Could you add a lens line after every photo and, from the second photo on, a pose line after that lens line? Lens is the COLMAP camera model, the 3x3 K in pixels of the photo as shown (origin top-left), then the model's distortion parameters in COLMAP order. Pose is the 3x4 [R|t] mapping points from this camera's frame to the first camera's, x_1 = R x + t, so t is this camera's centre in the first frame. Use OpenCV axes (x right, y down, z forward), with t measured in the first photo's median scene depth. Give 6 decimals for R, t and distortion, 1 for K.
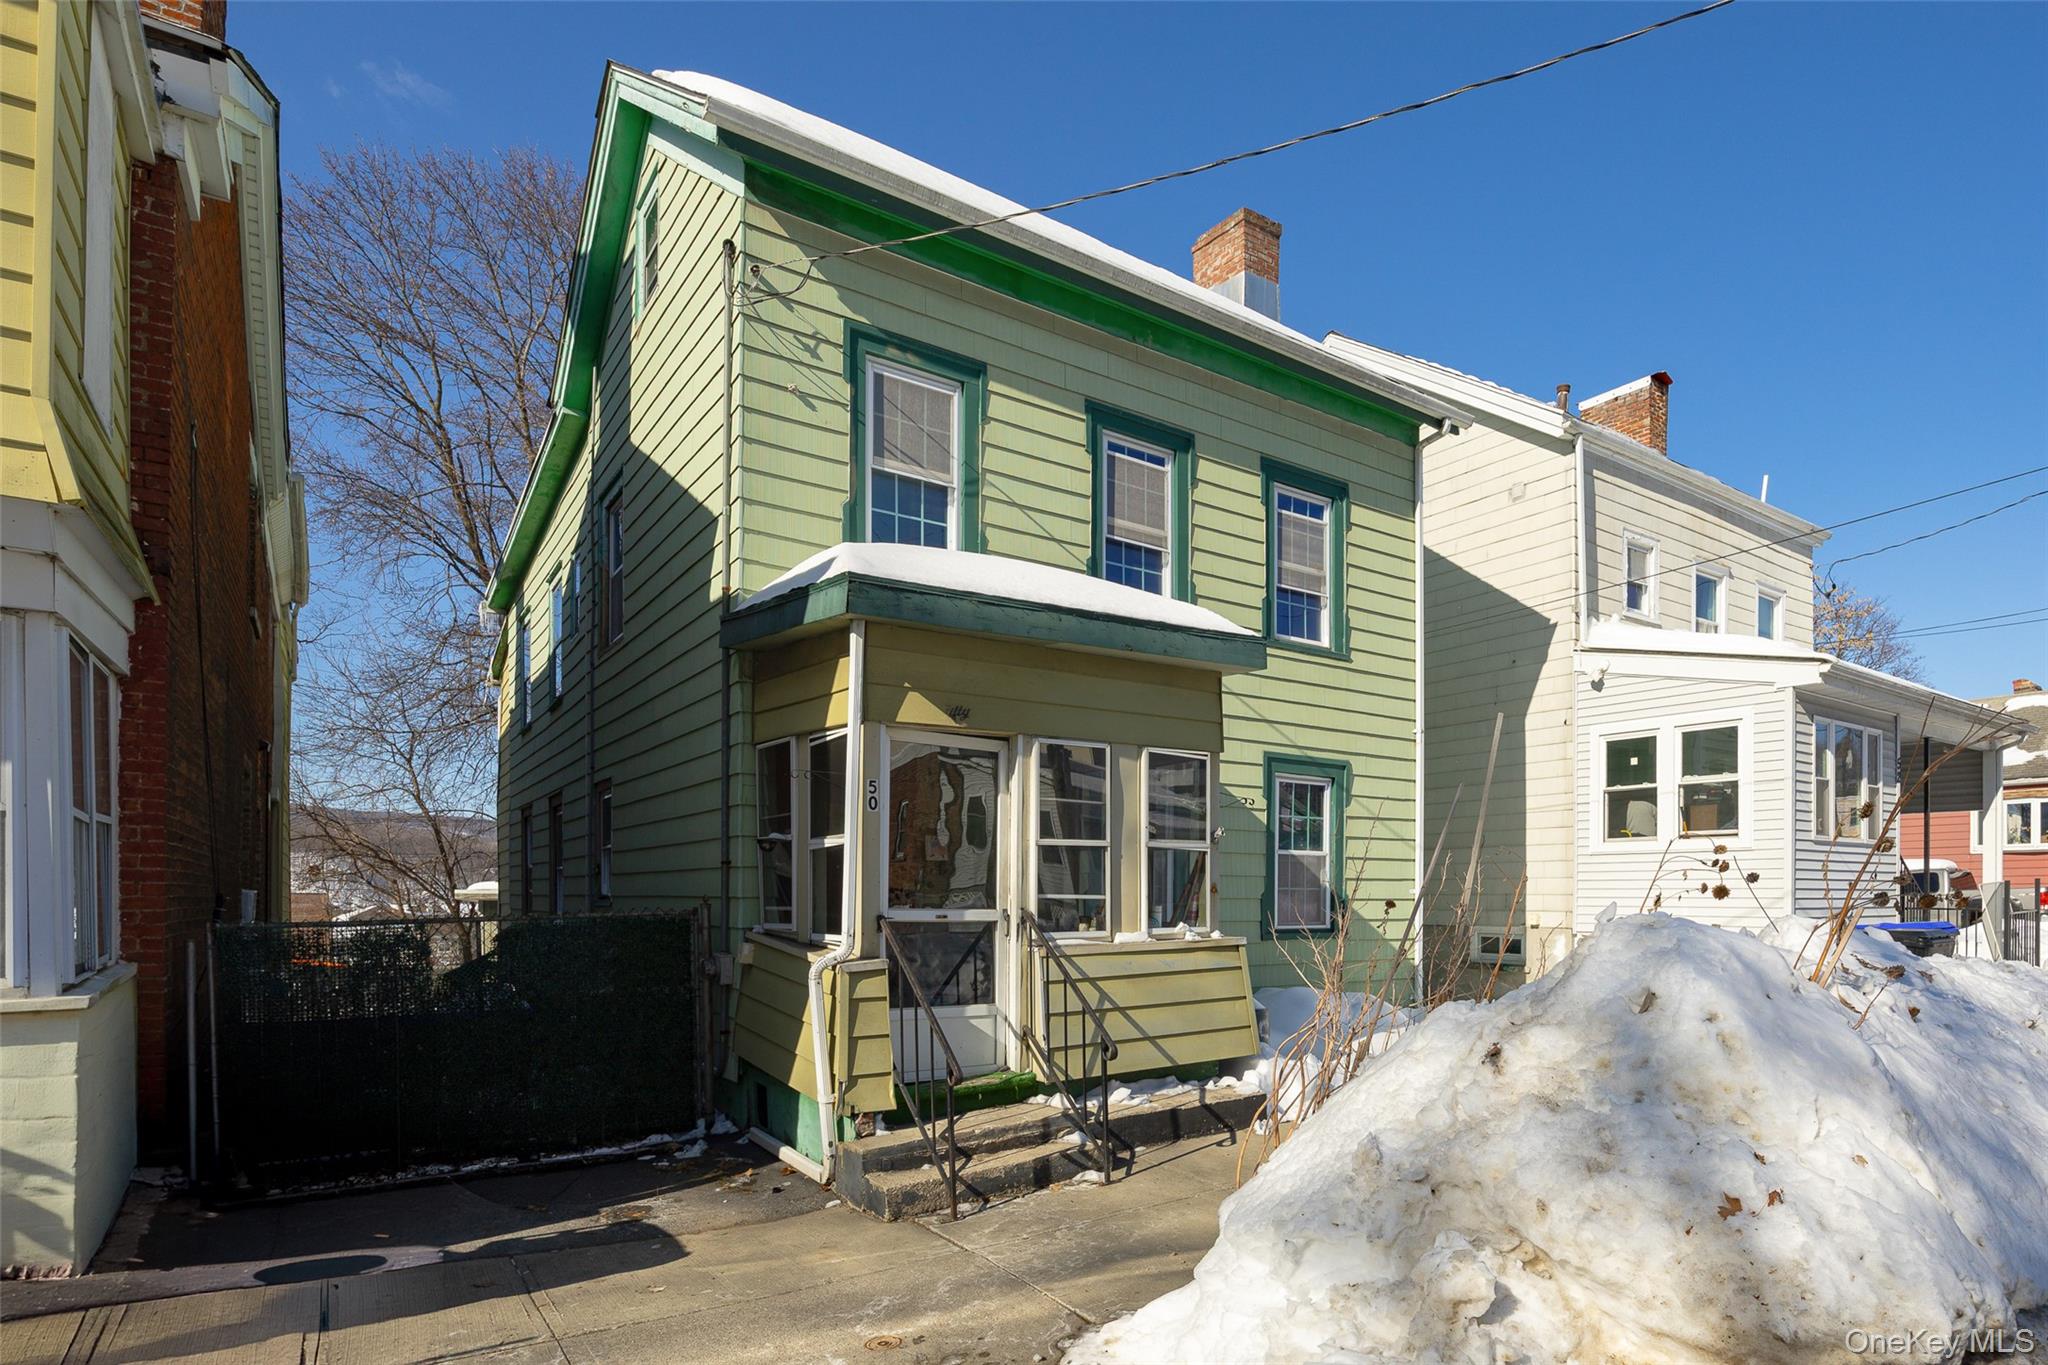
lens RADIAL K [[1101.1, 0, 1025.5], [0, 1101.1, 712.1], [0, 0, 1]] dist [-0.014976, 0.000506]
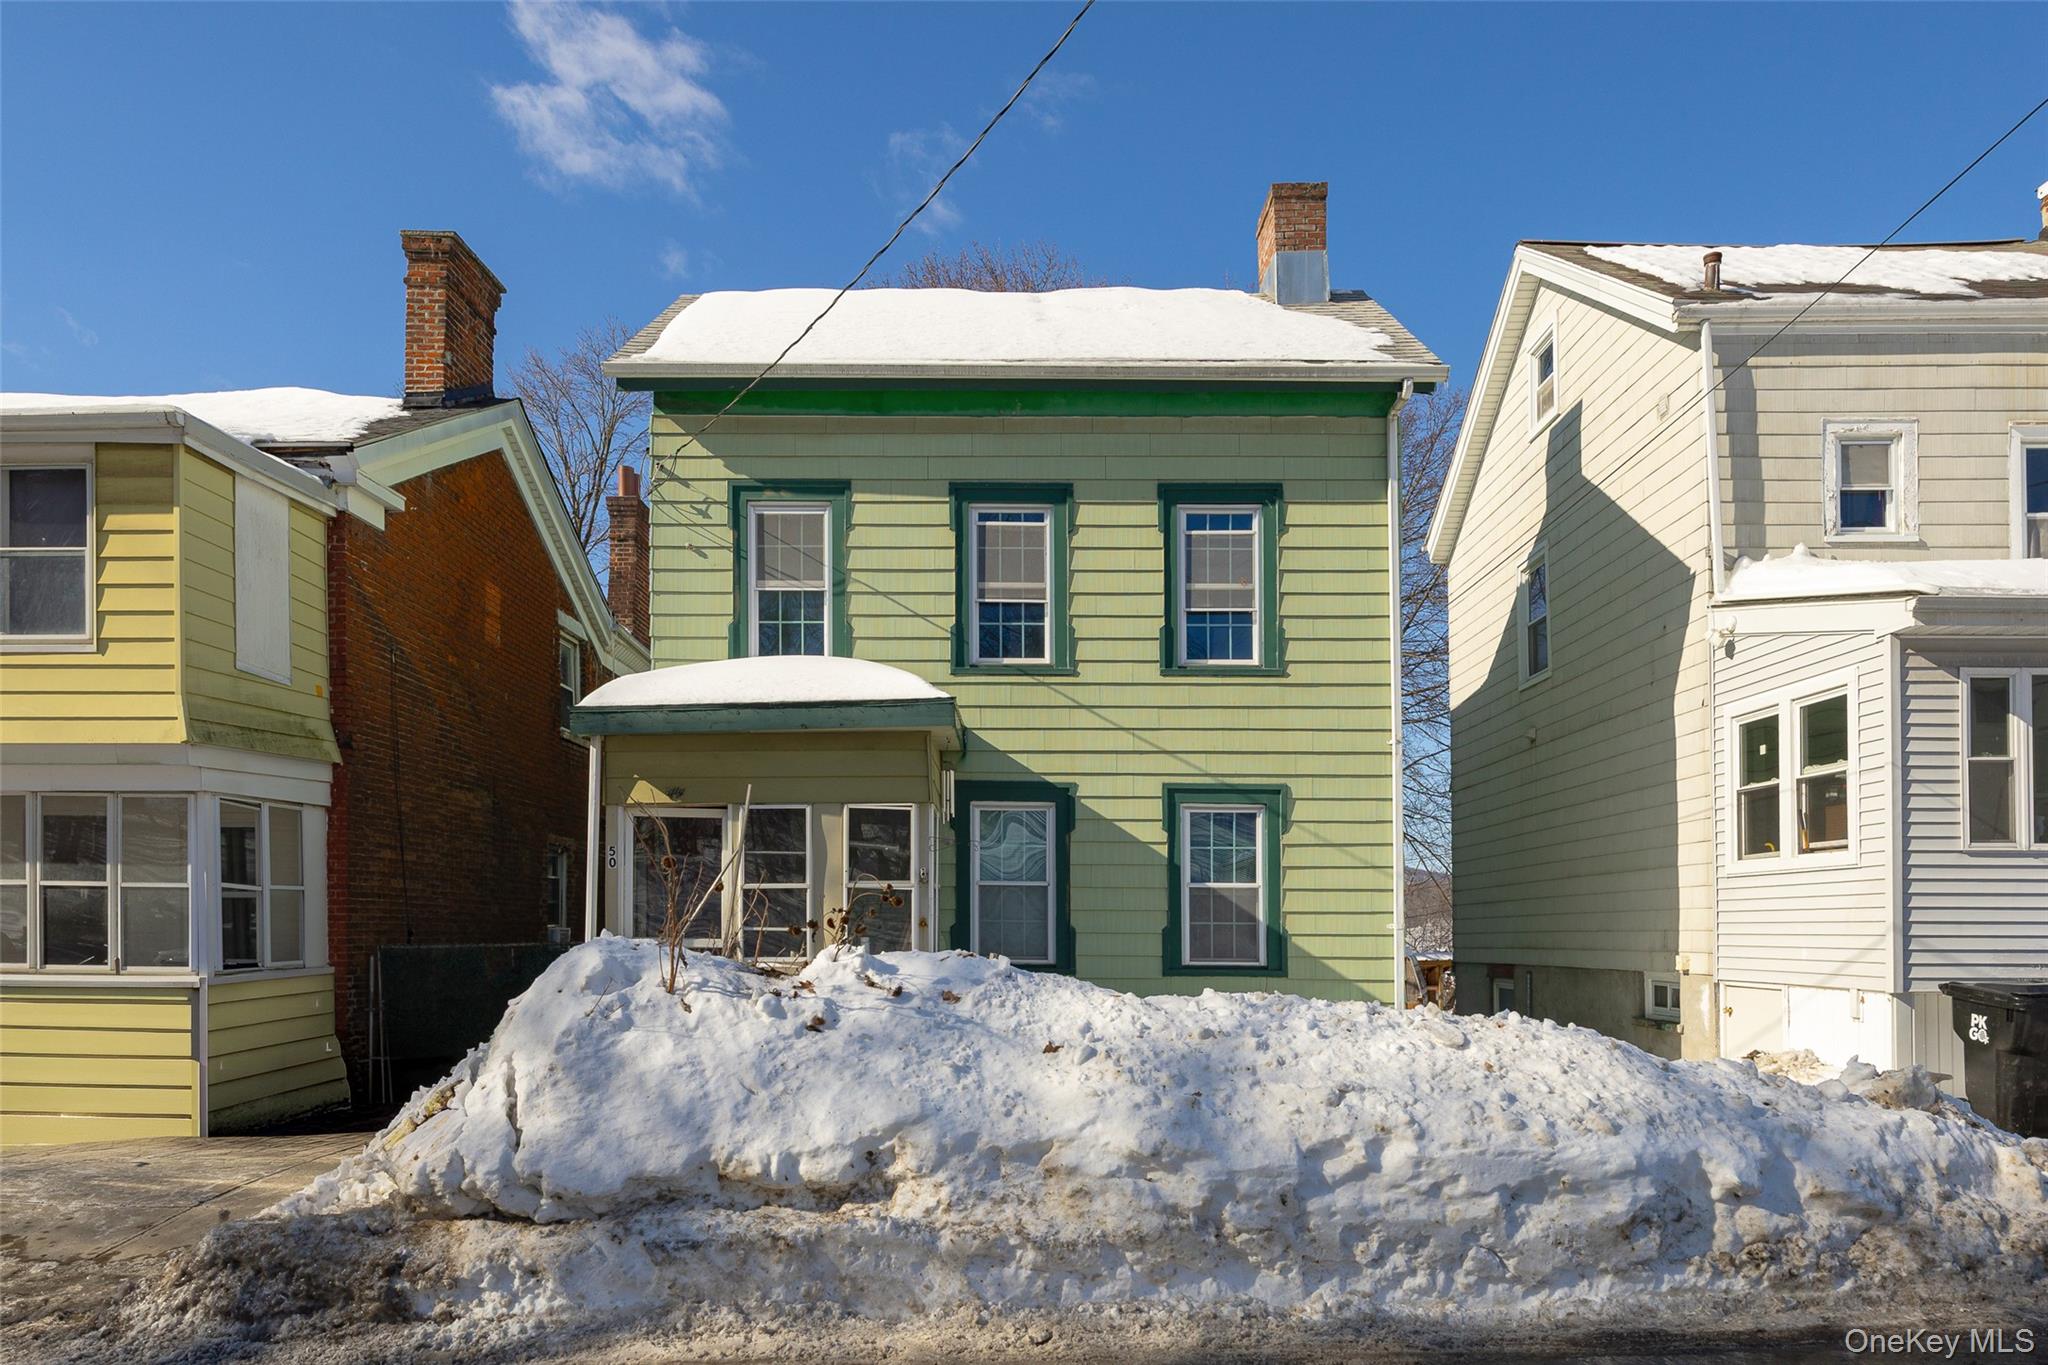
lens RADIAL K [[1164.3, 0, 838.4], [0, 1164.3, 691.1], [0, 0, 1]] dist [-0.006743, 0.000369]
pose [[0.785818, -0.122816, -0.606141, 0.632495], [0.098921, 0.992426, -0.072841, 0.000695], [0.610496, -0.002721, 0.792015, -0.006117]]
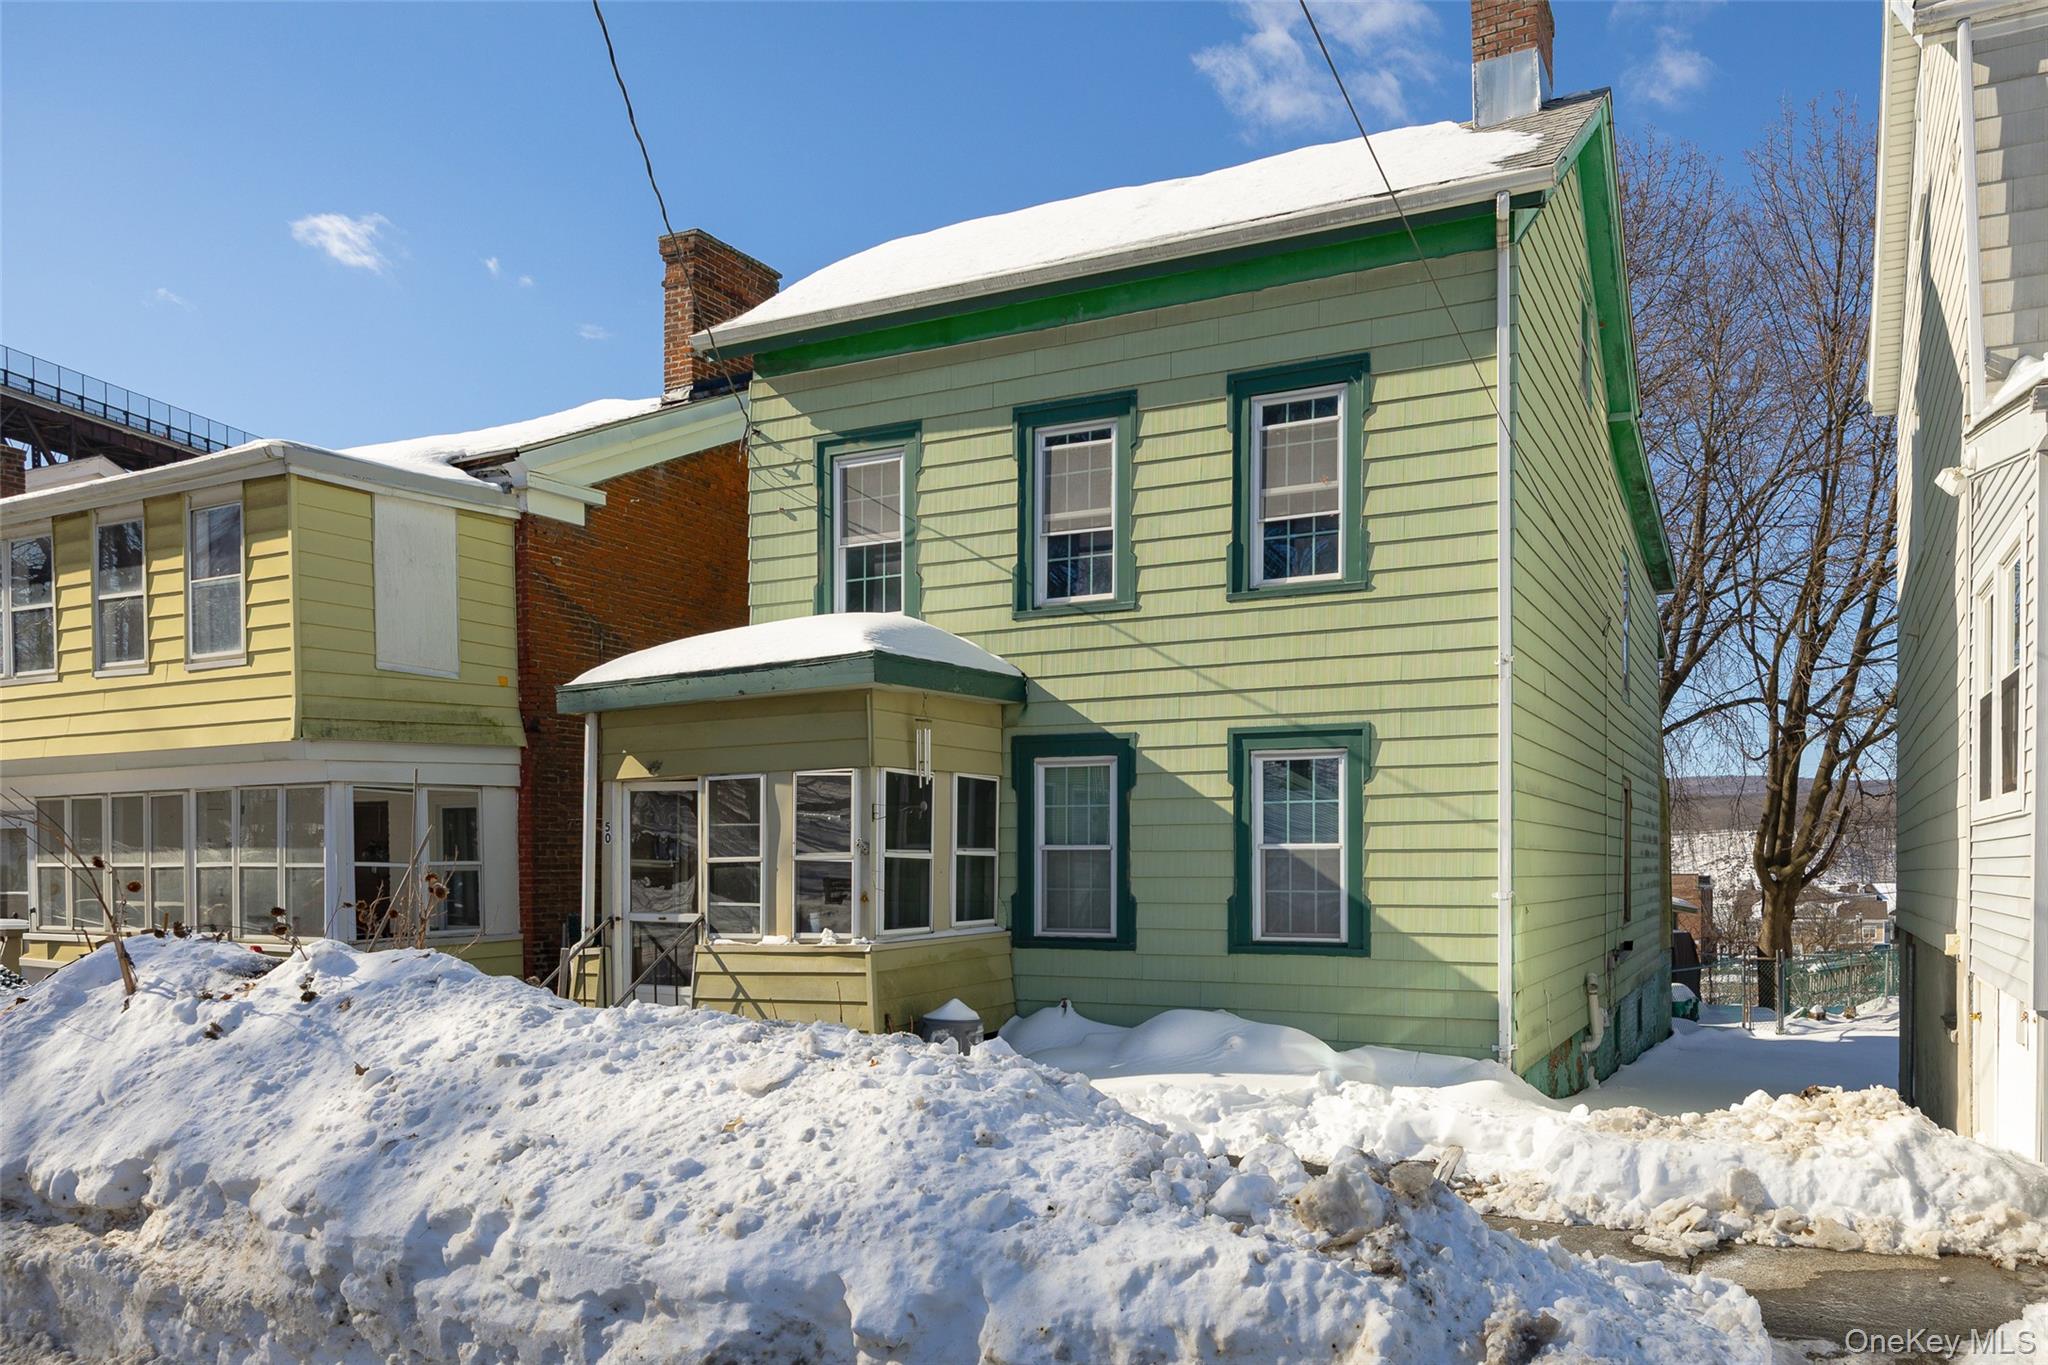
lens RADIAL K [[1156.1, 0, 1024.0], [0, 1156.1, 682.5], [0, 0, 1]] dist [-0.005283, 0.000407]
pose [[0.538938, -0.145034, -0.829766, 0.873283], [0.145488, 0.986289, -0.077897, 0.047299], [0.829686, -0.078739, 0.552649, 0.383973]]
